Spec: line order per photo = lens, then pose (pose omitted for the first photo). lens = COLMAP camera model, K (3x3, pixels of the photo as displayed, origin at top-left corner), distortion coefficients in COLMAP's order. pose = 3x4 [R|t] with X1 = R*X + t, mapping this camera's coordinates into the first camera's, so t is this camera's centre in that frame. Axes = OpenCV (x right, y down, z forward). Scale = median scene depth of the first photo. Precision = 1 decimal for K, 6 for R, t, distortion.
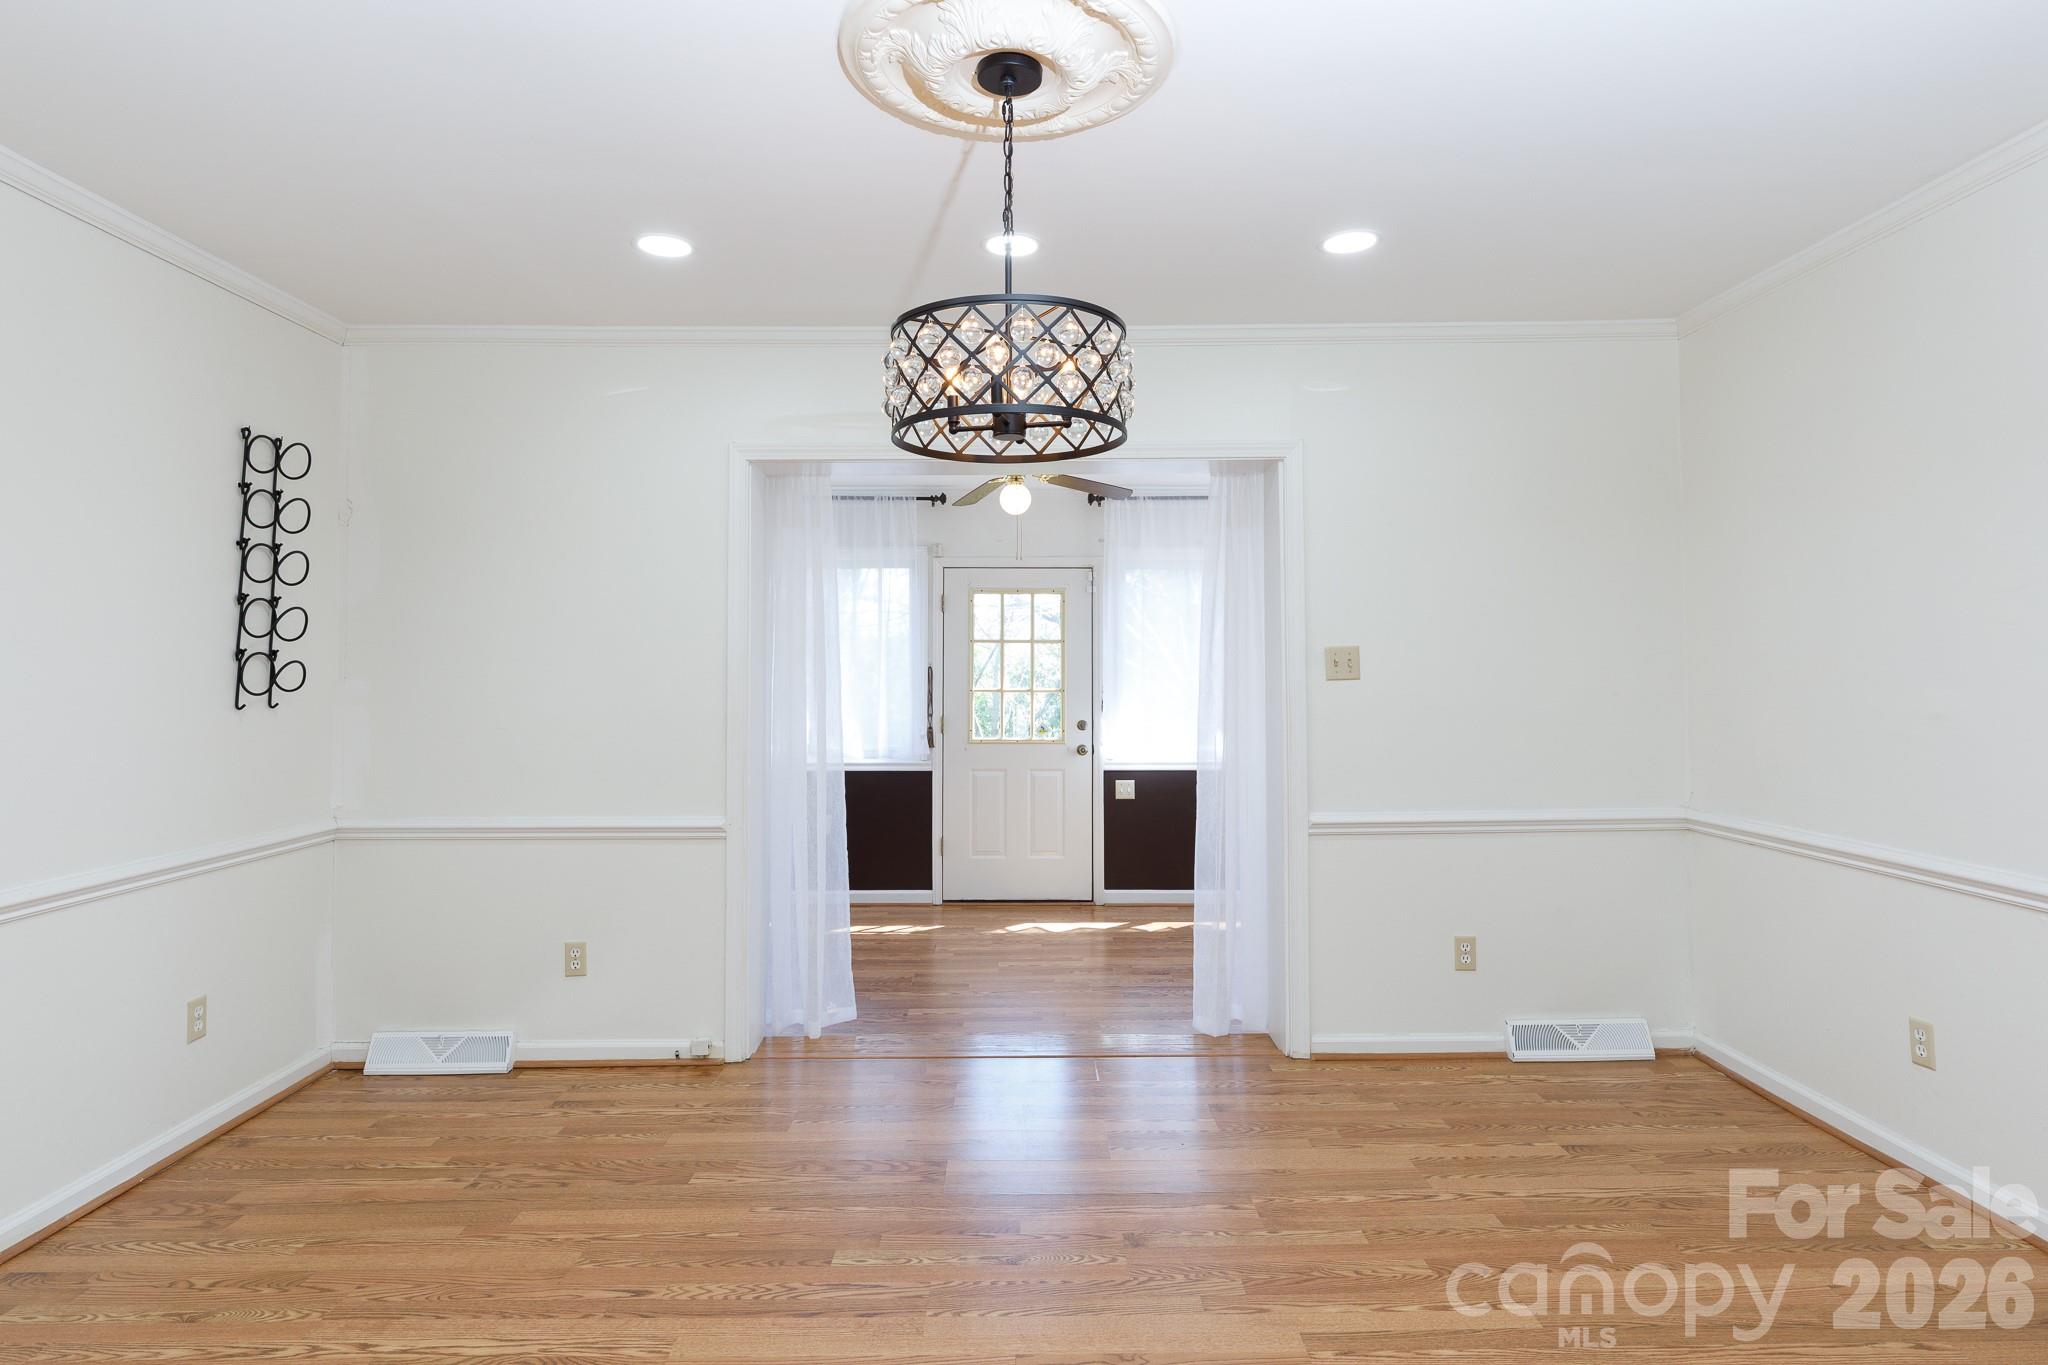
lens RADIAL K [[1128.4, 0, 1021.8], [0, 1128.4, 621.4], [0, 0, 1]] dist [0.001344, 0.000494]
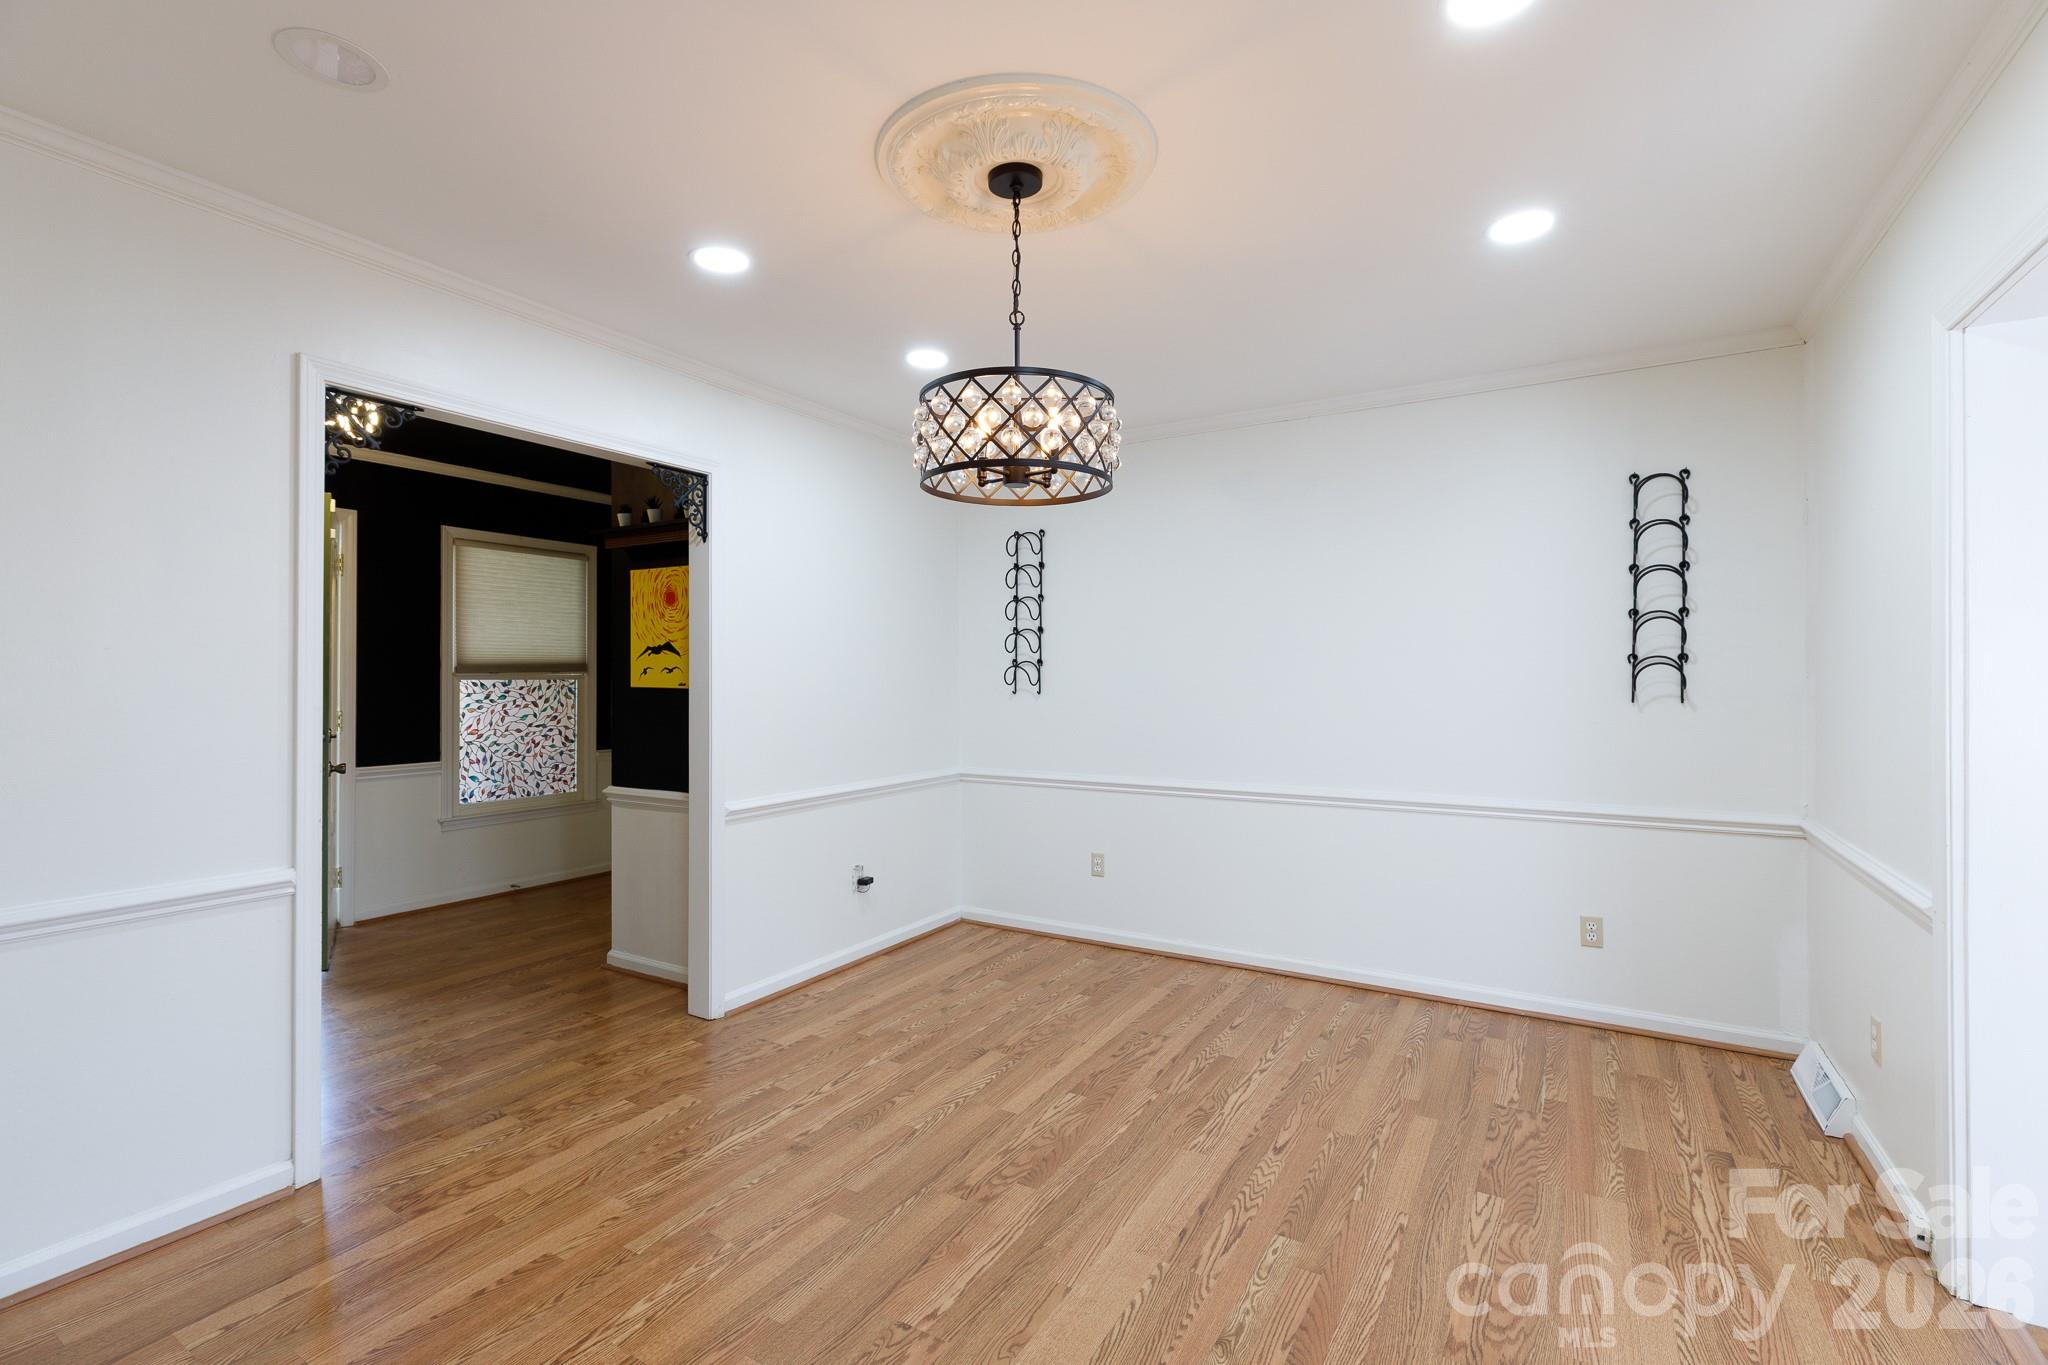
lens RADIAL K [[904.6, 0, 1031.2], [0, 904.6, 670.5], [0, 0, 1]] dist [0.002018, -0.000021]
pose [[-0.491616, 0.002517, -0.870808, 0.520546], [0.034204, 0.999280, -0.016421, 0.038068], [0.870140, -0.037858, -0.491348, 0.950503]]
